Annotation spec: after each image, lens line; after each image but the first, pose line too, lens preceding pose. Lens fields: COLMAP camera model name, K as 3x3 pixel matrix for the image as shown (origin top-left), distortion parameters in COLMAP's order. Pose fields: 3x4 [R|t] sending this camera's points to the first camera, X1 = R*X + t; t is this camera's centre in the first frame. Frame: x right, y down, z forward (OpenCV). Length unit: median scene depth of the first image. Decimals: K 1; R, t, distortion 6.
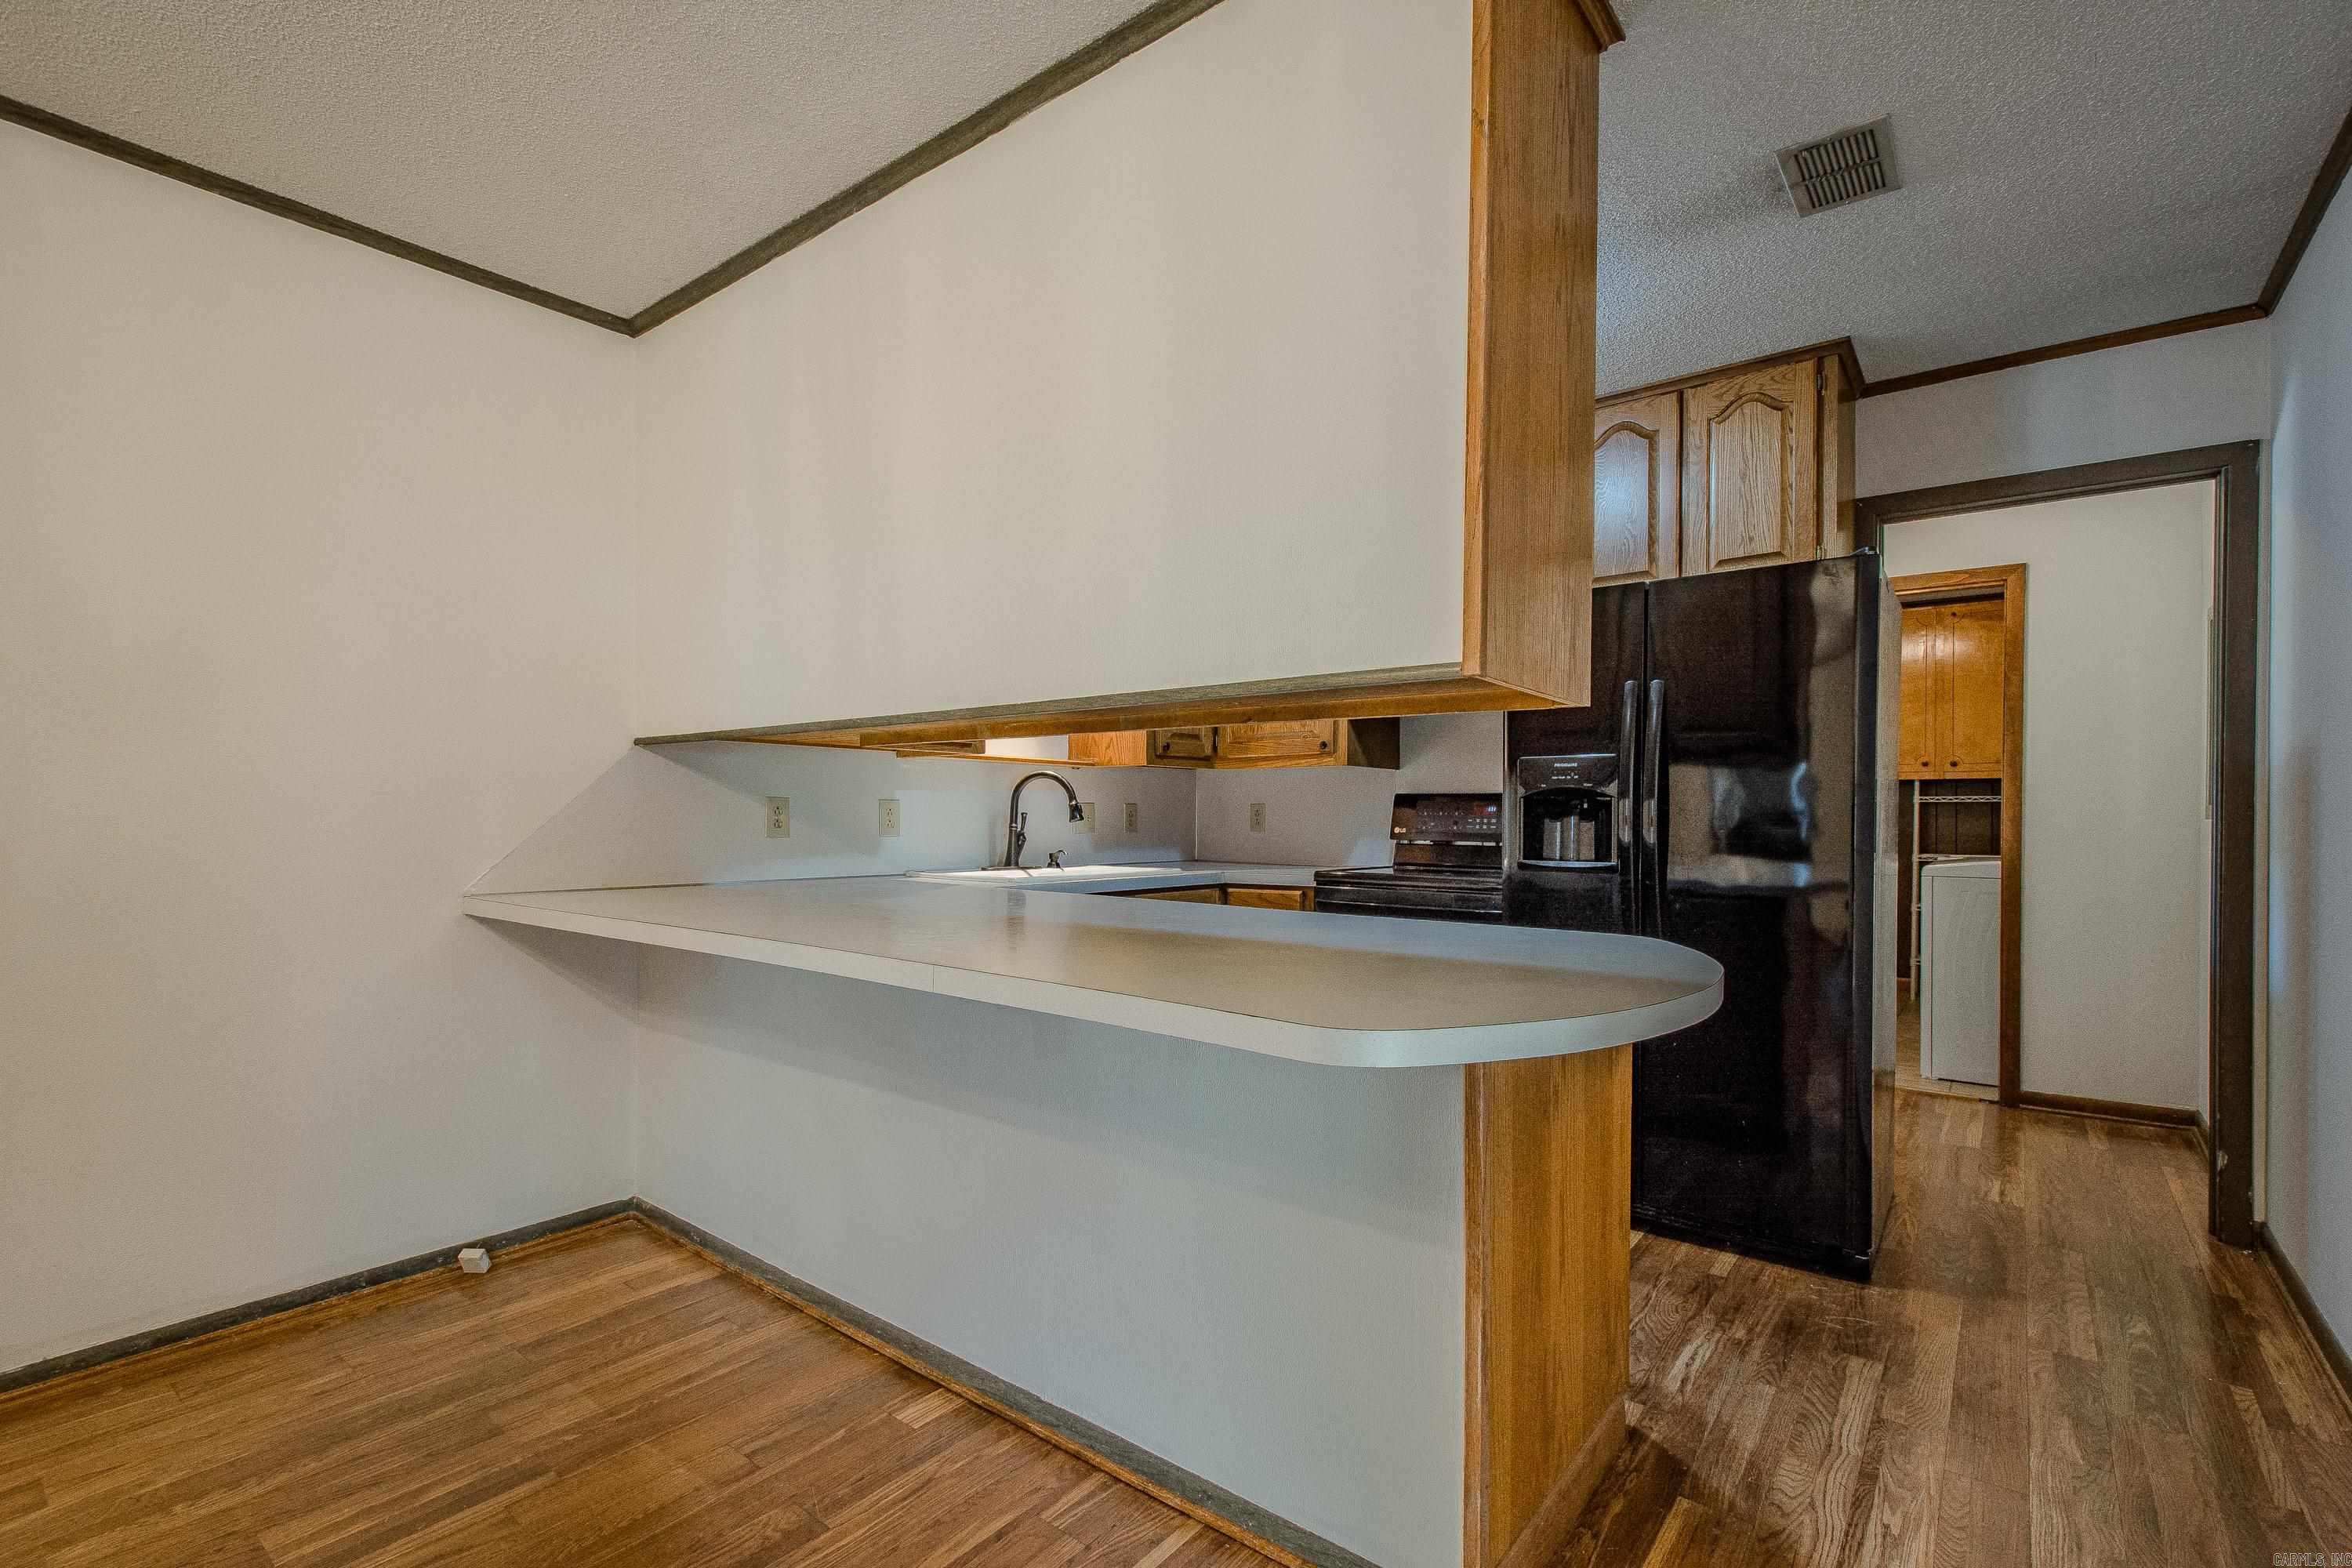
lens RADIAL K [[1044.0, 0, 1216.4], [0, 1044.0, 824.8], [0, 0, 1]] dist [0.020220, -0.007577]
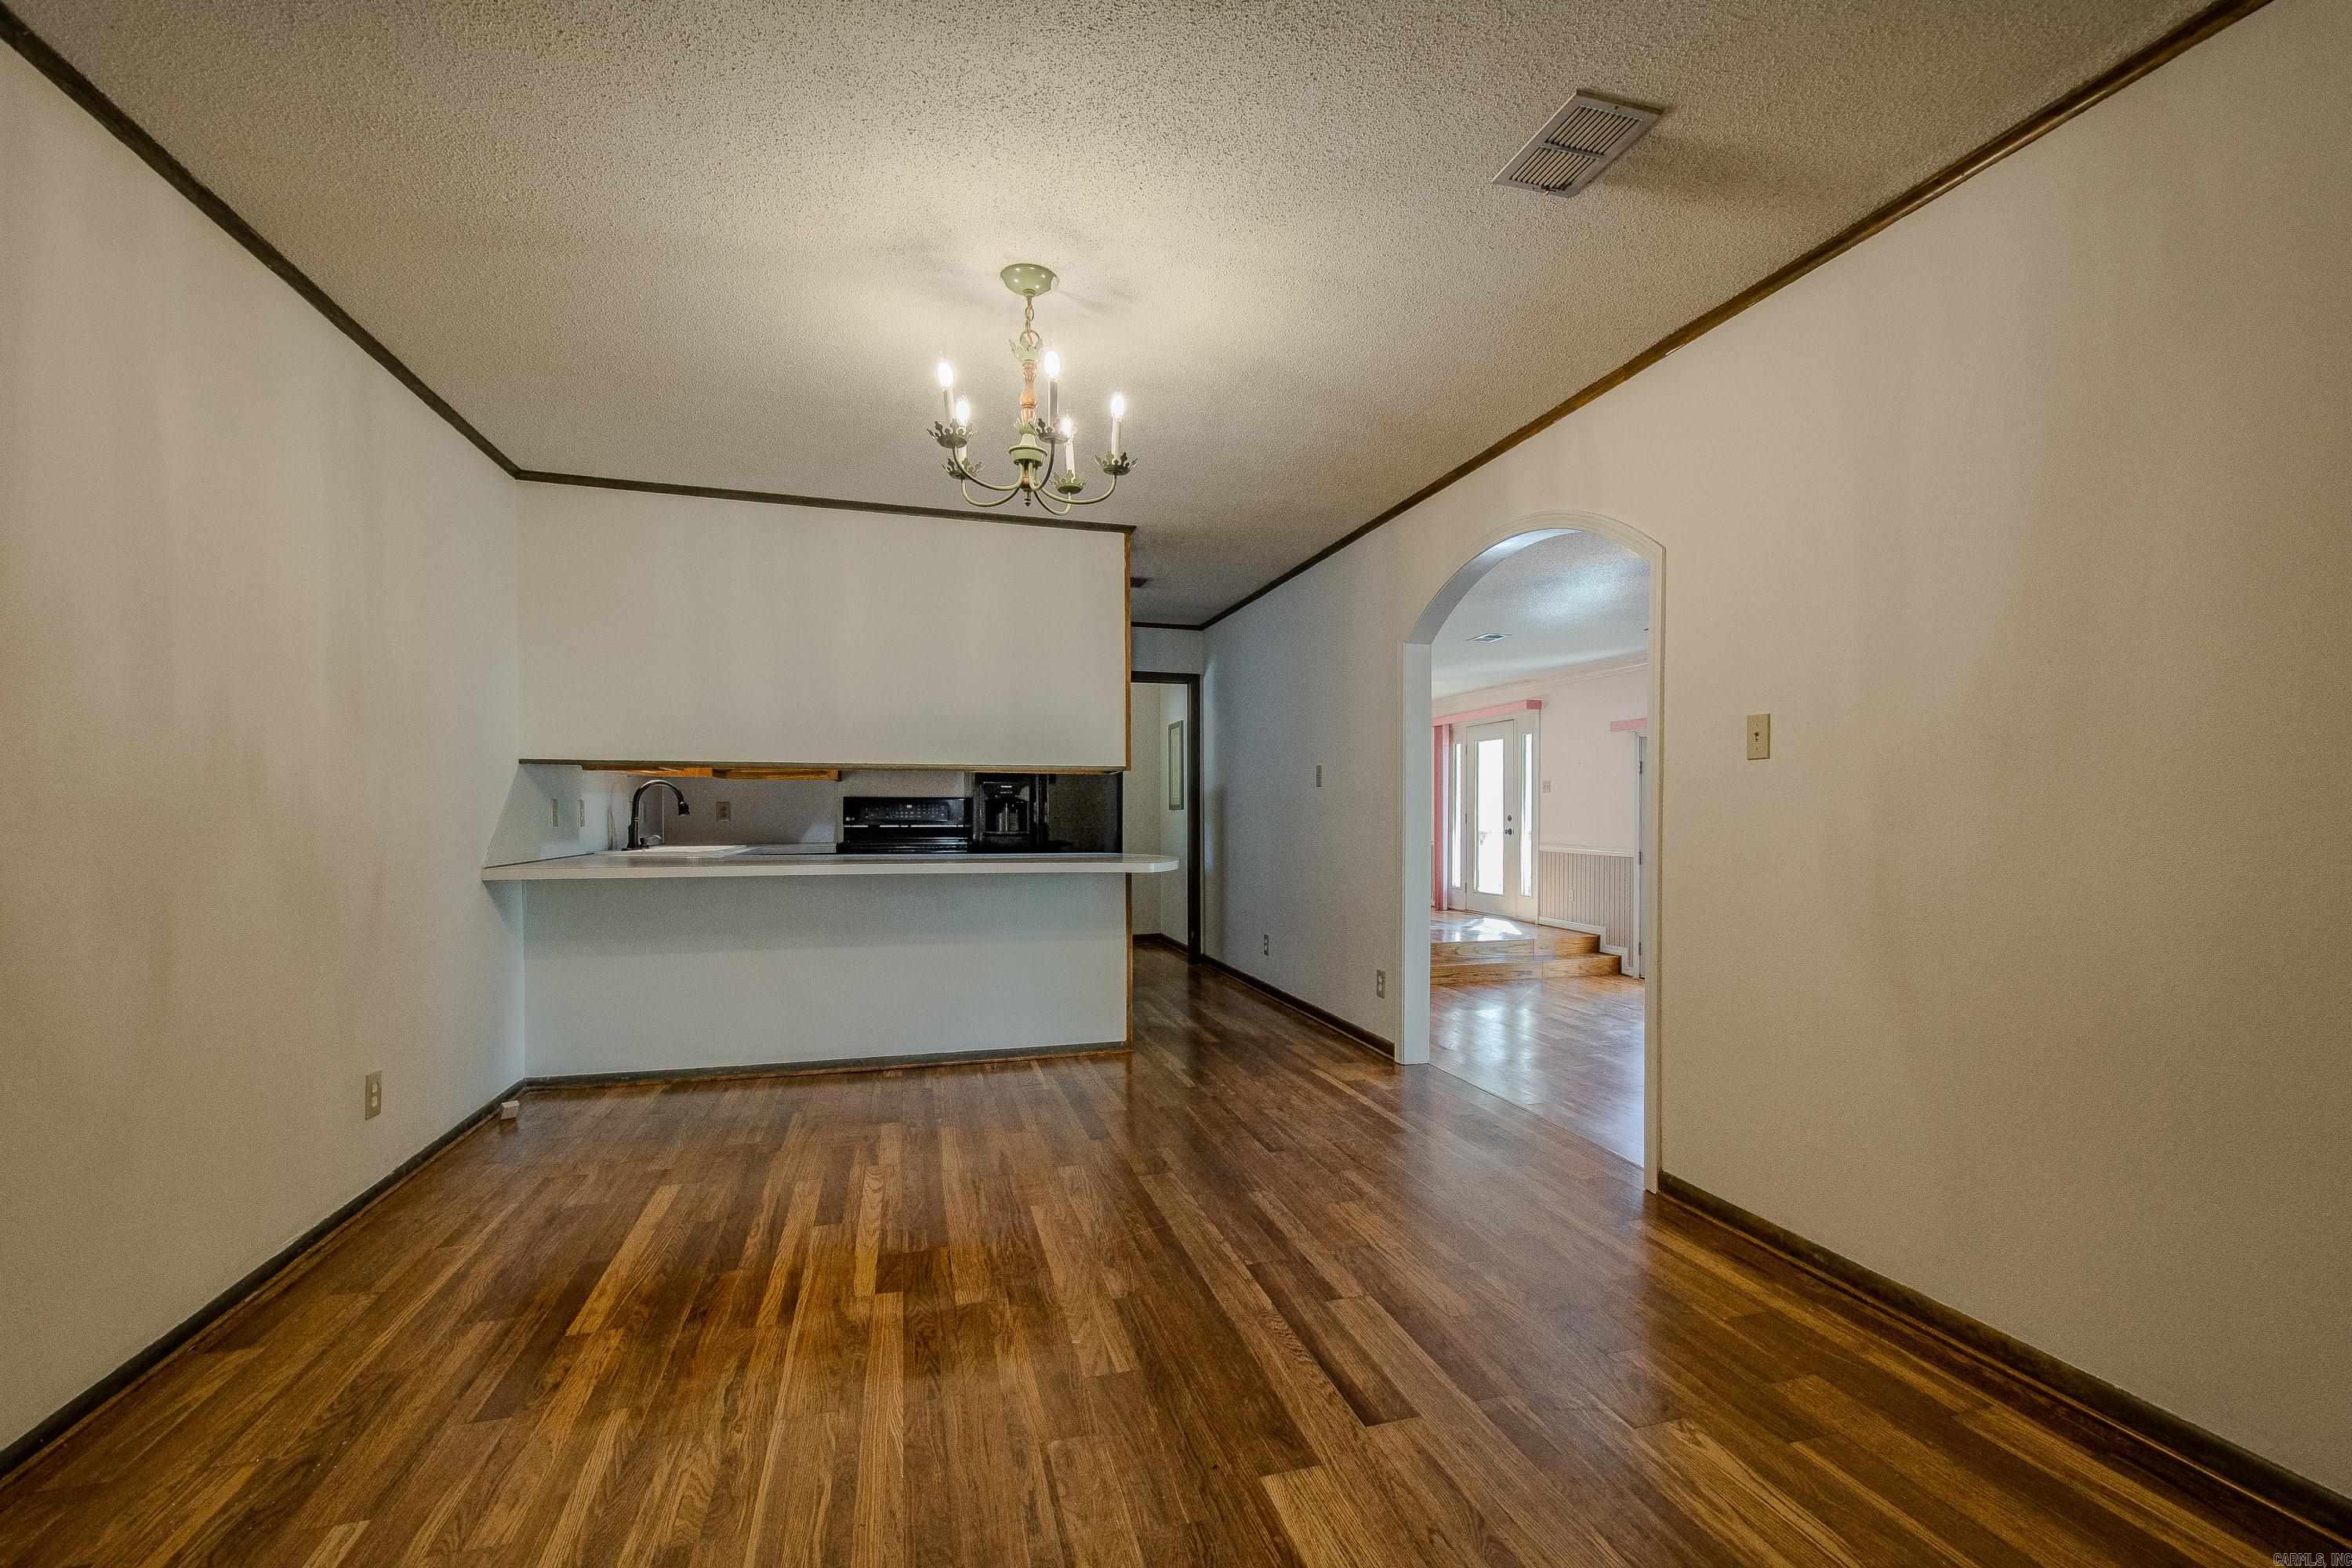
lens RADIAL K [[1044.0, 0, 1224.3], [0, 1044.0, 822.6], [0, 0, 1]] dist [0.020220, -0.007577]
pose [[0.578744, -0.014449, 0.815381, -1.011571], [0.012149, 0.999885, 0.009095, 0.002817], [-0.815419, 0.004643, 0.578853, -0.530021]]
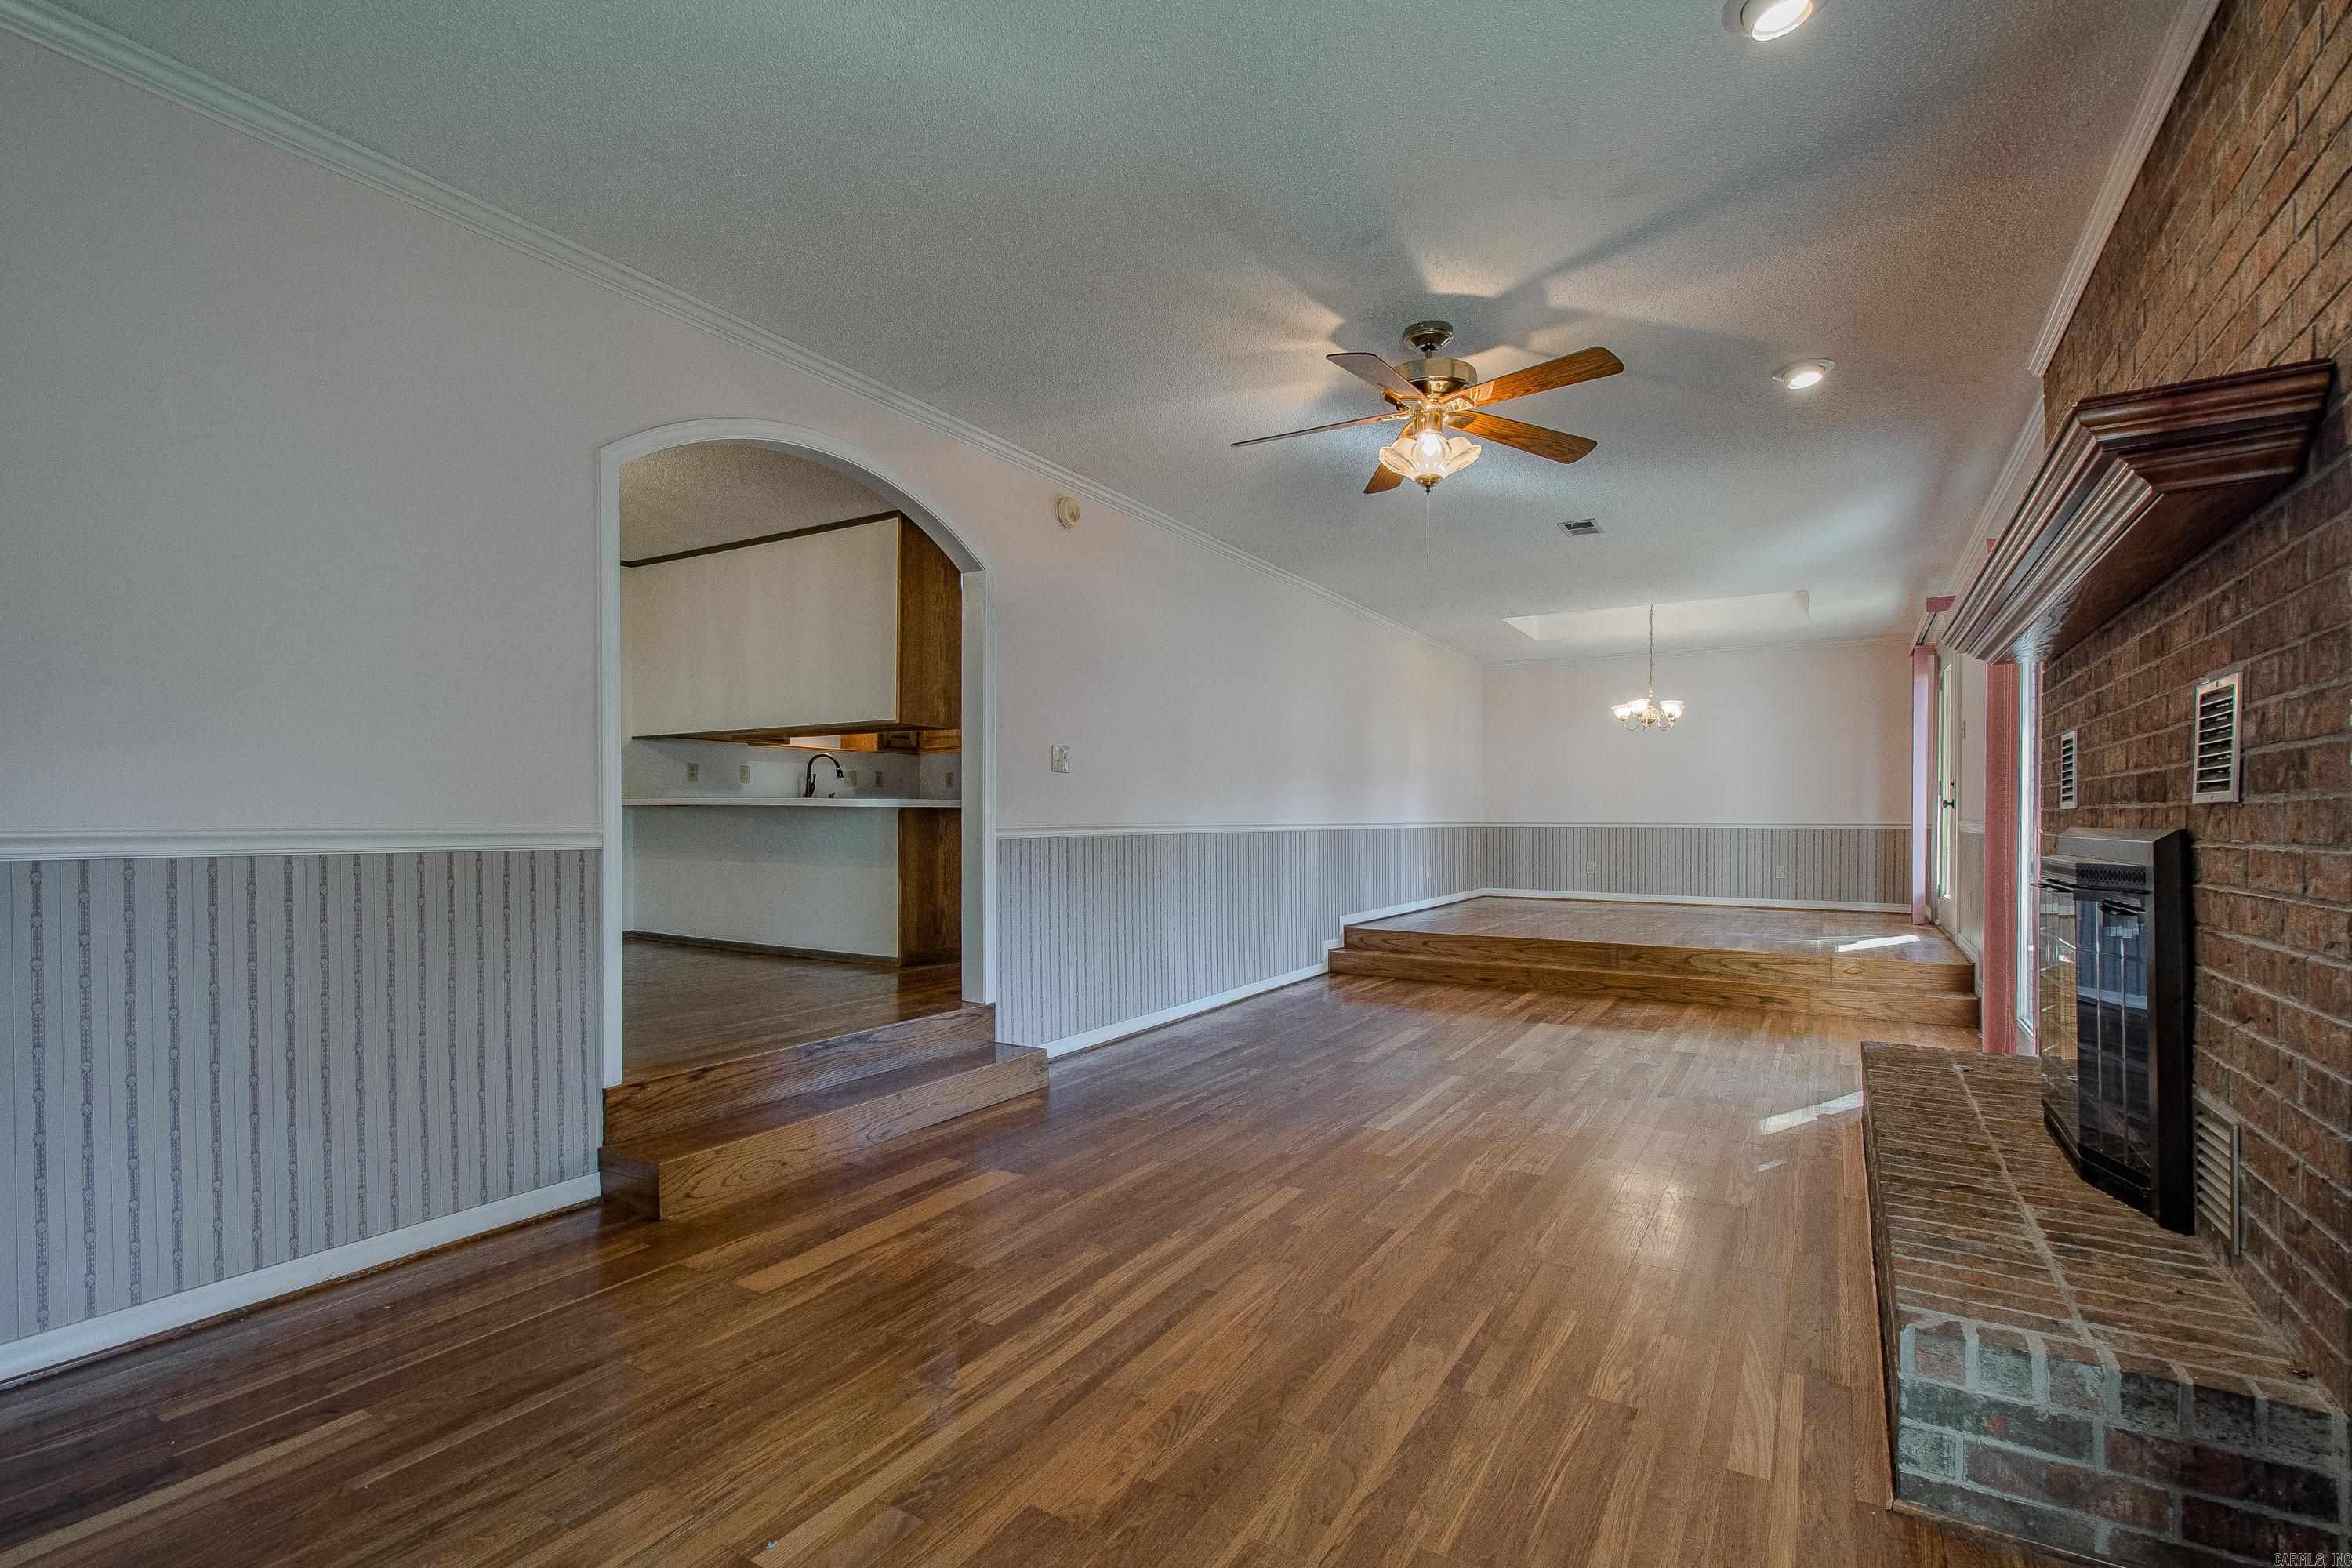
lens RADIAL K [[1044.0, 0, 1209.1], [0, 1044.0, 818.9], [0, 0, 1]] dist [0.020220, -0.007577]
pose [[0.993256, -0.002877, 0.115910, 0.404945], [0.004011, 0.999946, -0.009544, 0.115340], [-0.115876, 0.009944, 0.993214, -1.316702]]
